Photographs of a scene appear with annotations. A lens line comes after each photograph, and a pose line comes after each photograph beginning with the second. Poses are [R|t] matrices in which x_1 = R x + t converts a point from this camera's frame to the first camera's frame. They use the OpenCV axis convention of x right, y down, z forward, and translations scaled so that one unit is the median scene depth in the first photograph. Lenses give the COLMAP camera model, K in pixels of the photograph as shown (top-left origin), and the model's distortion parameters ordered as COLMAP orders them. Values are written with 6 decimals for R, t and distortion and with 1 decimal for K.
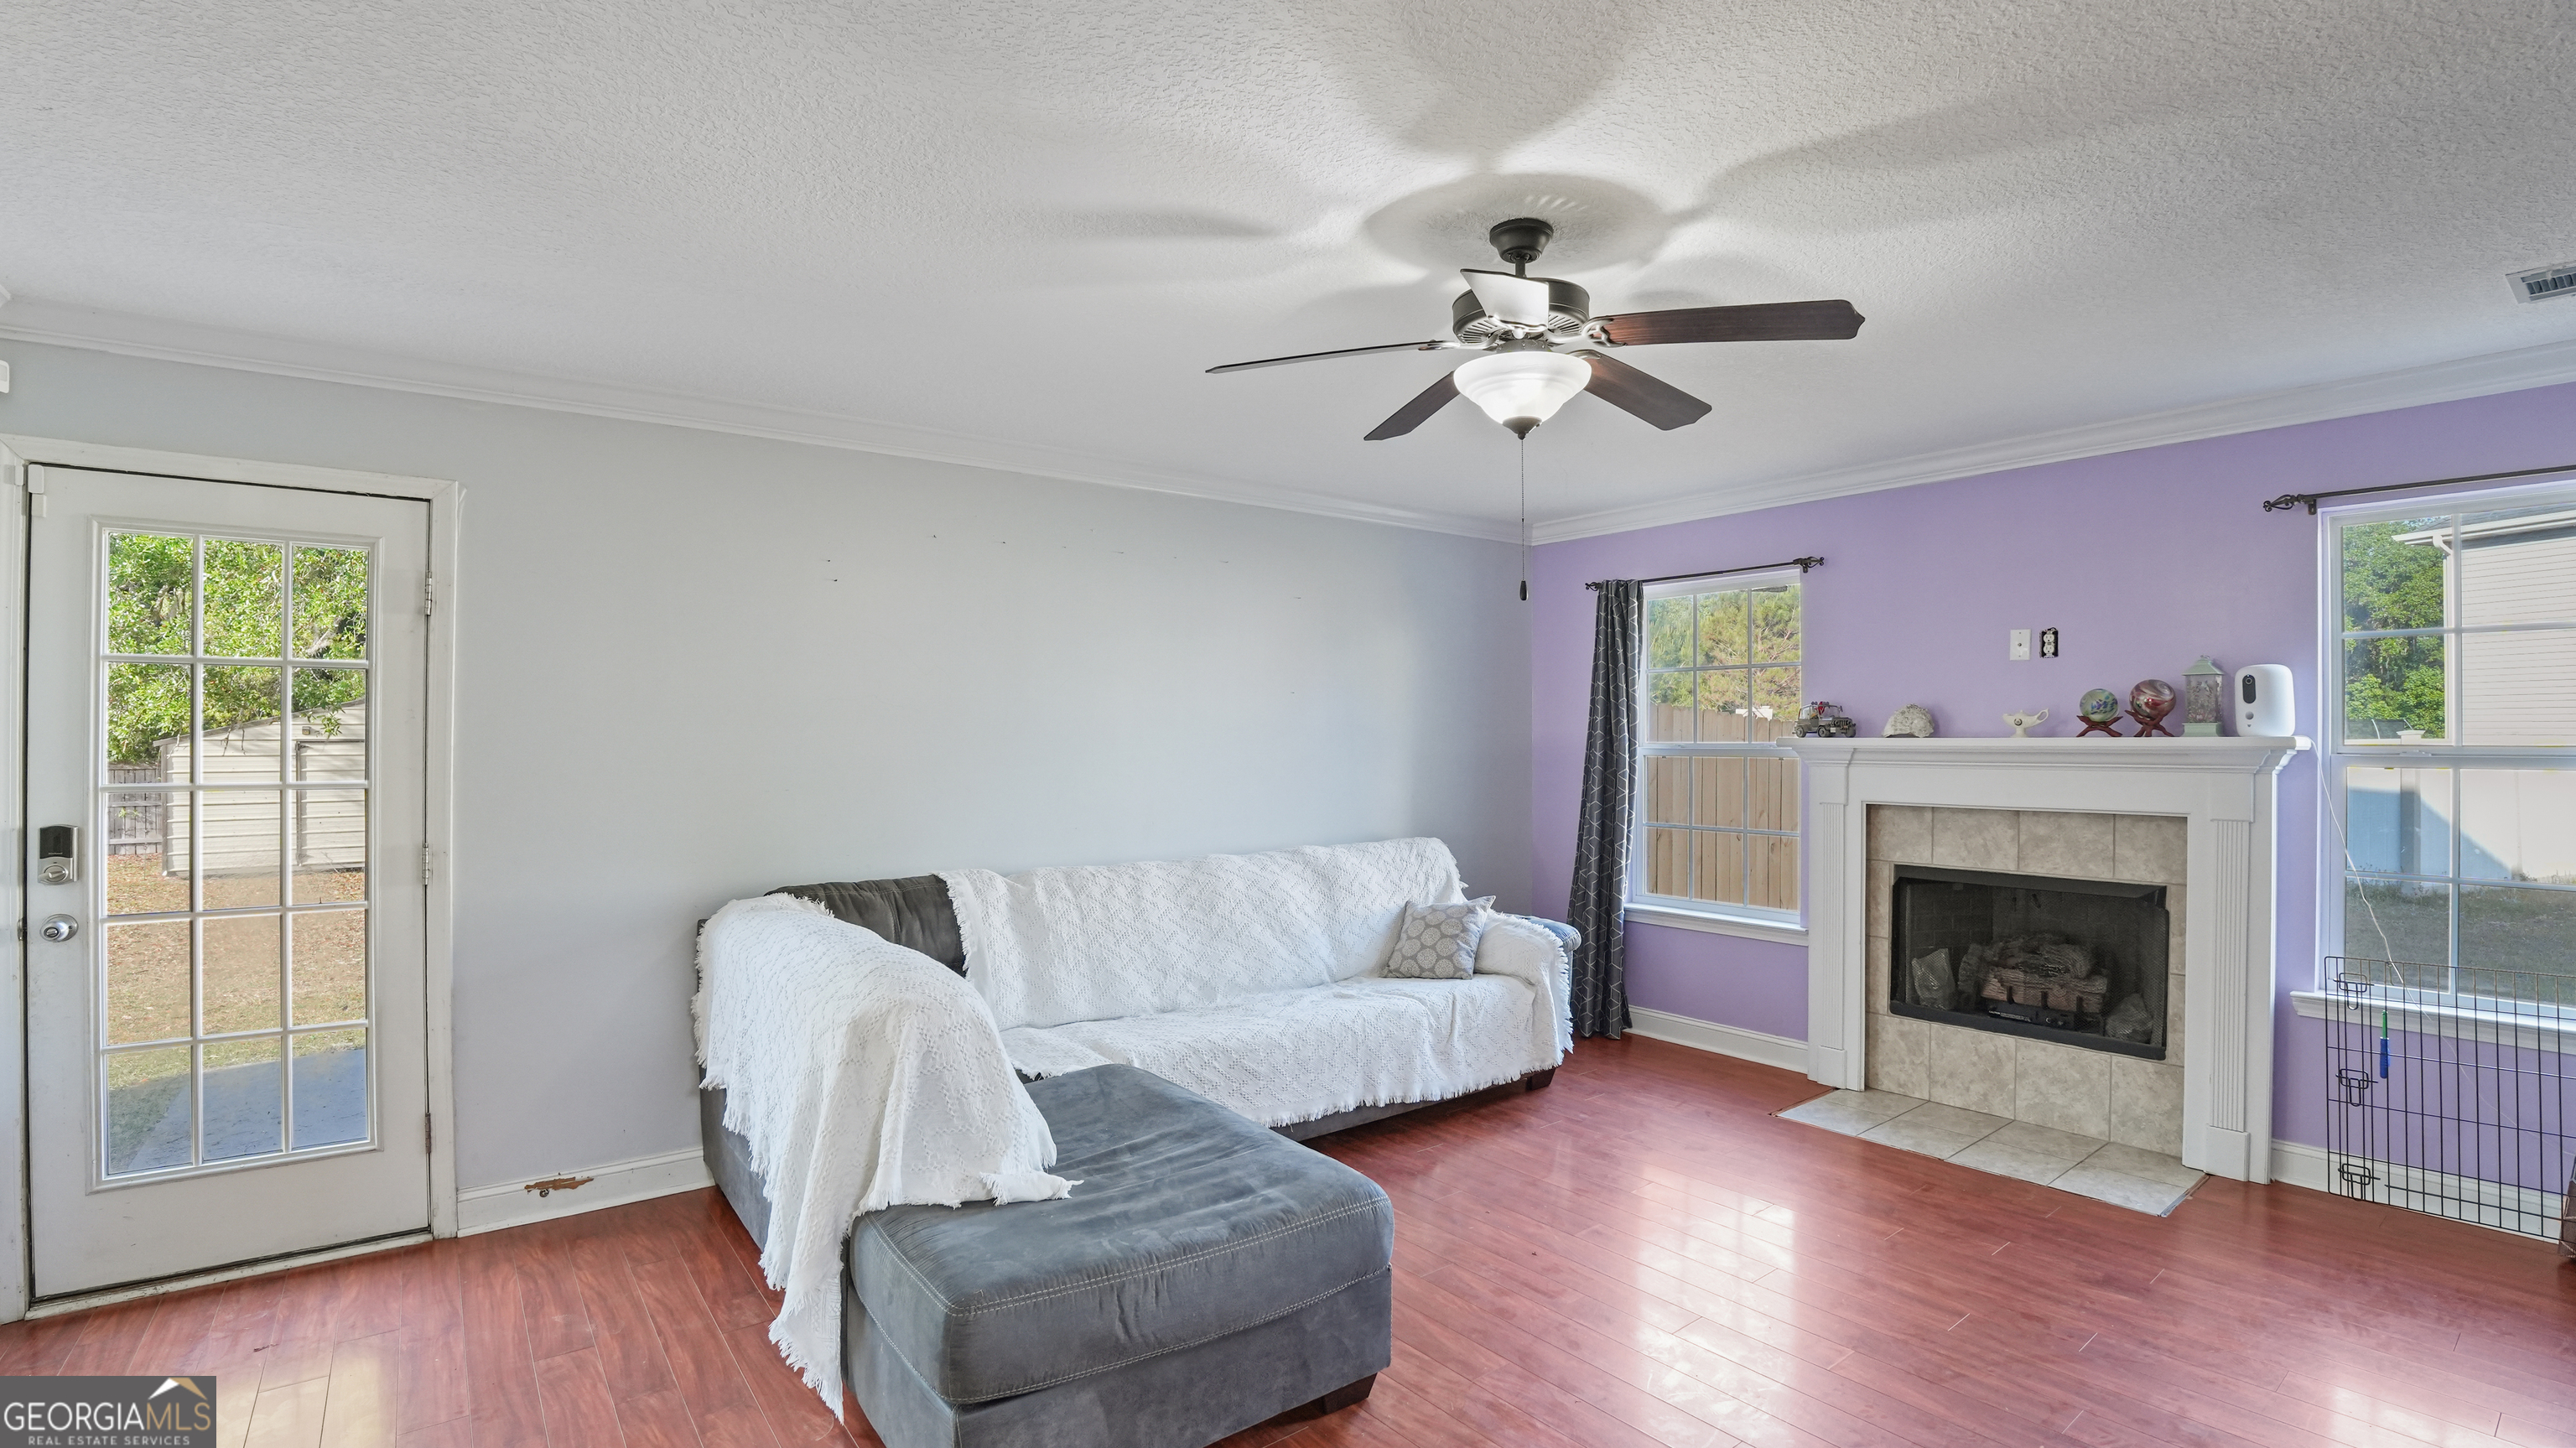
lens RADIAL K [[1153.6, 0, 1288.9], [0, 1153.6, 759.0], [0, 0, 1]] dist [-0.038955, -0.000031]
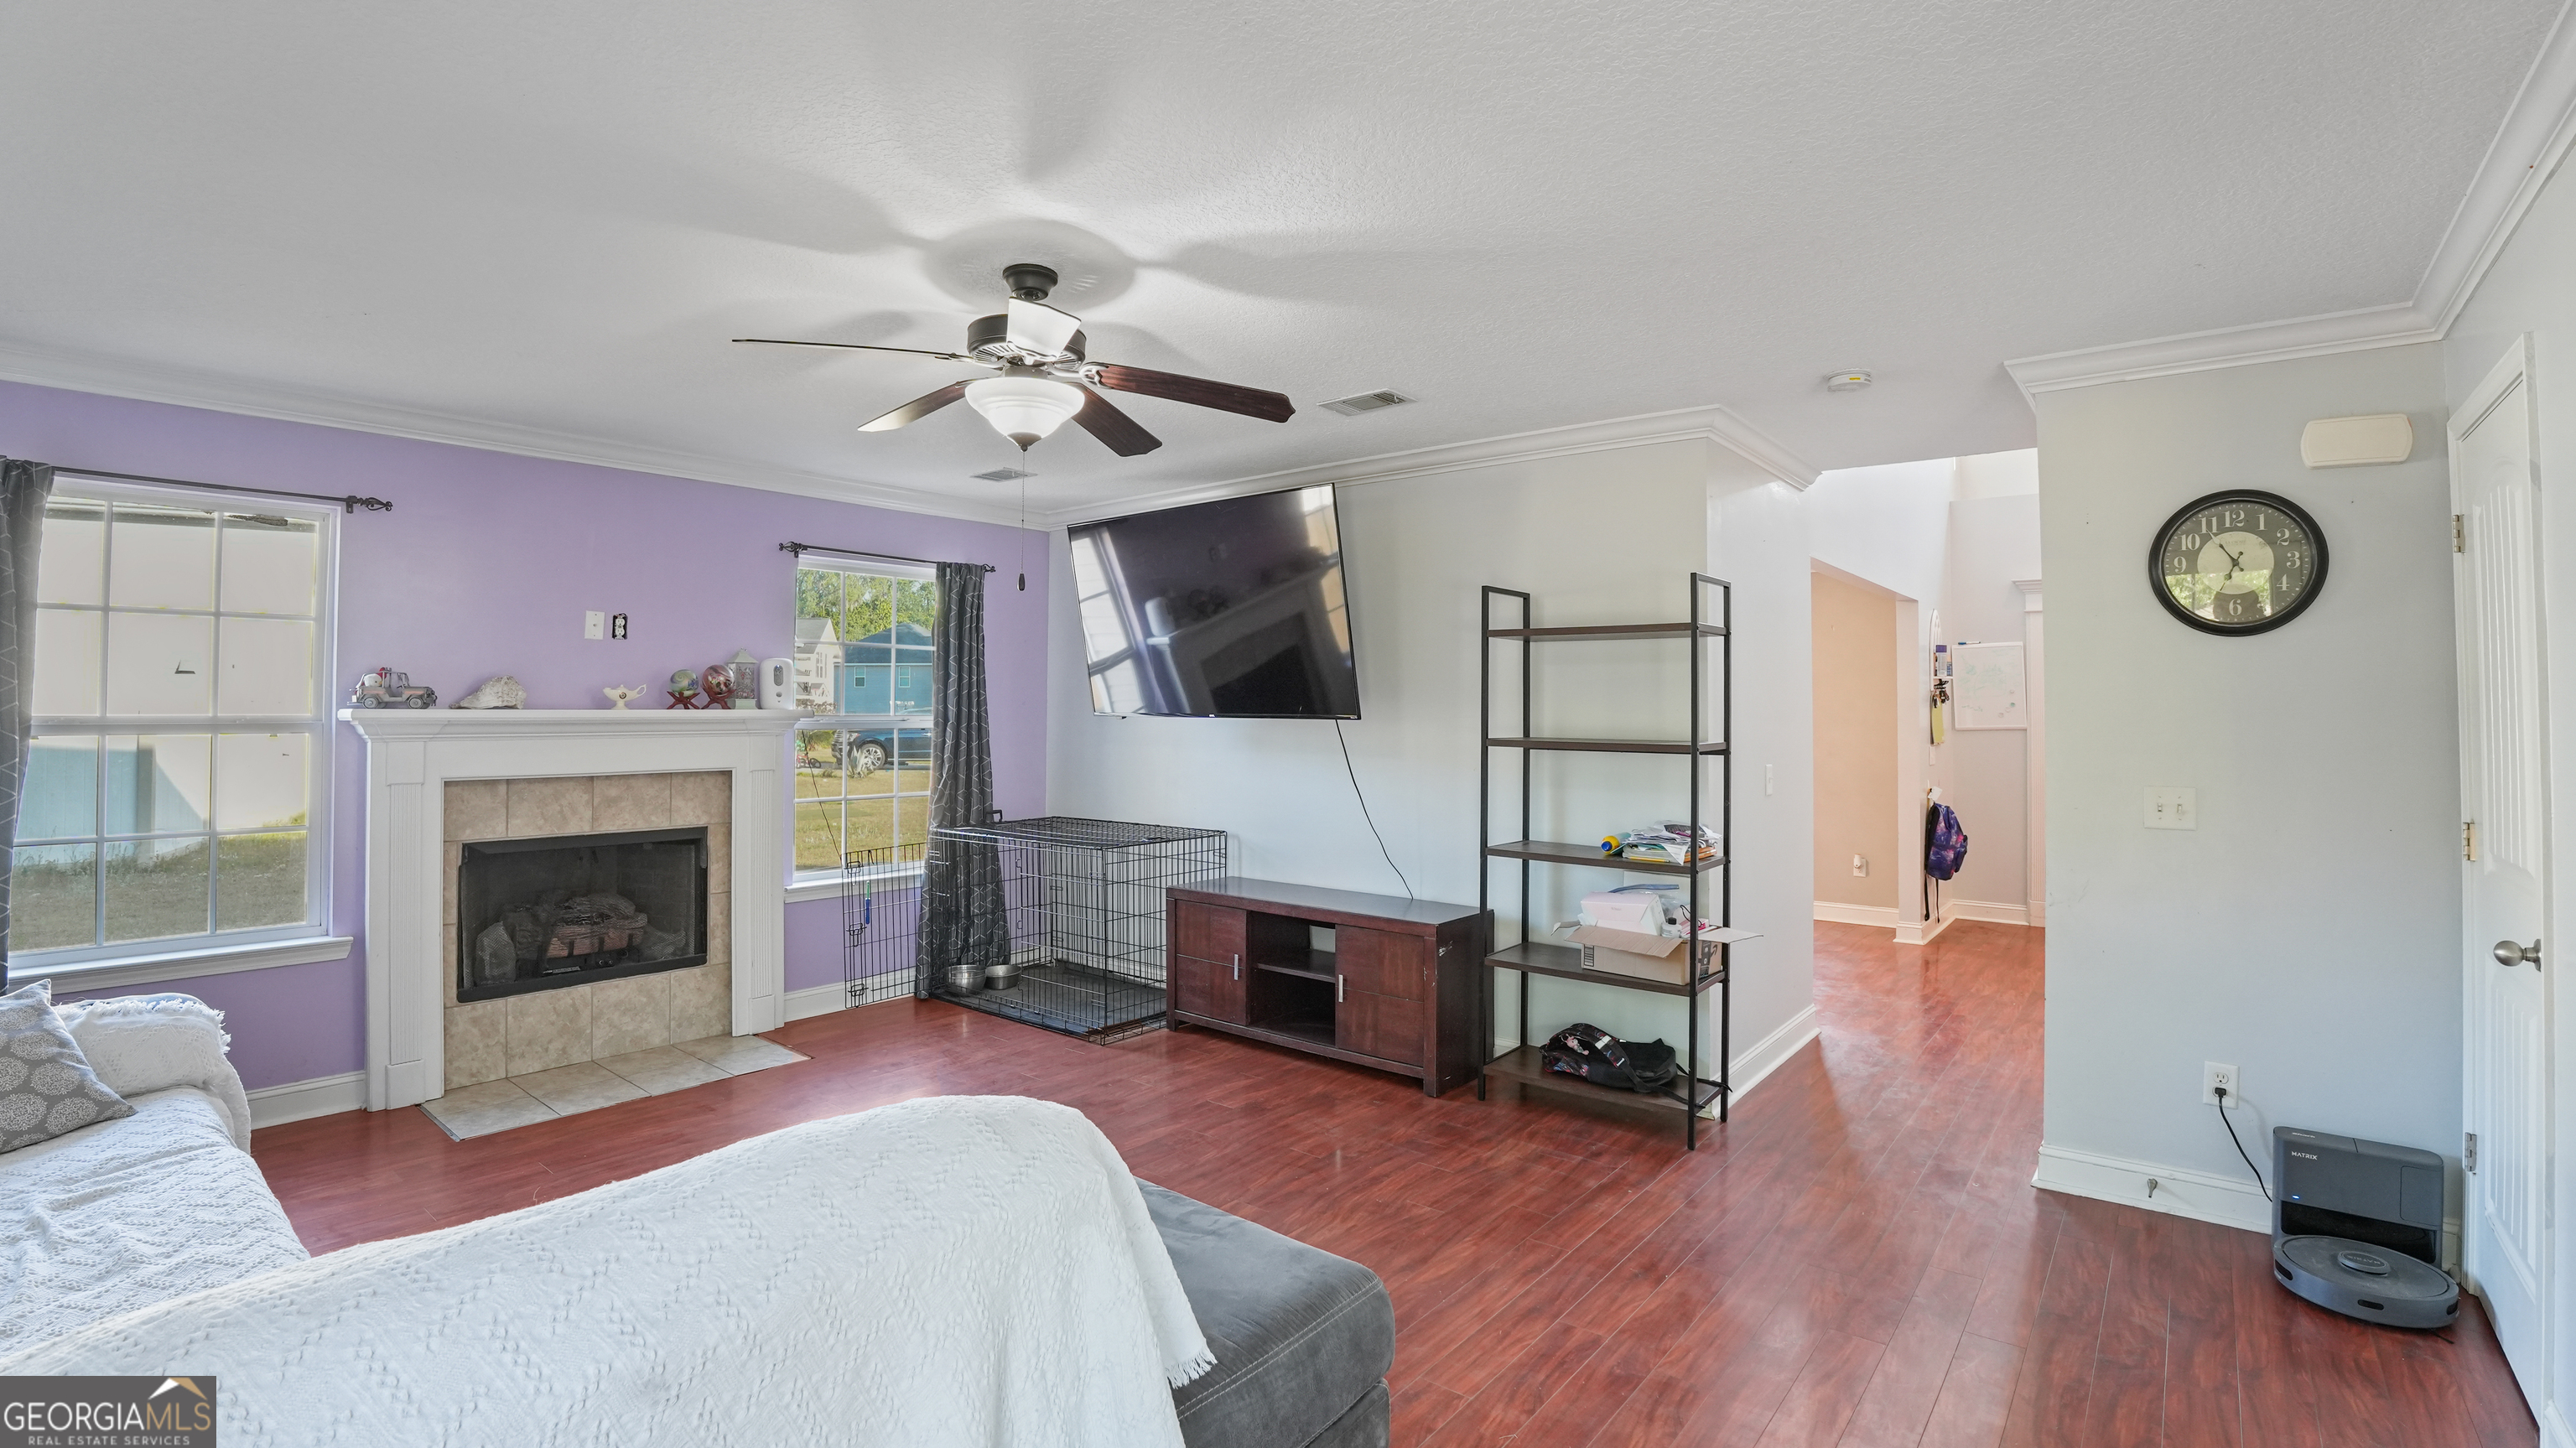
lens RADIAL K [[1184.1, 0, 1229.1], [0, 1184.1, 713.2], [0, 0, 1]] dist [-0.002631, 0.000008]
pose [[-0.177947, -0.000294, 0.984040, -0.607271], [0.014636, 0.999889, 0.002945, -0.009981], [-0.983931, 0.014926, -0.177923, 0.612229]]
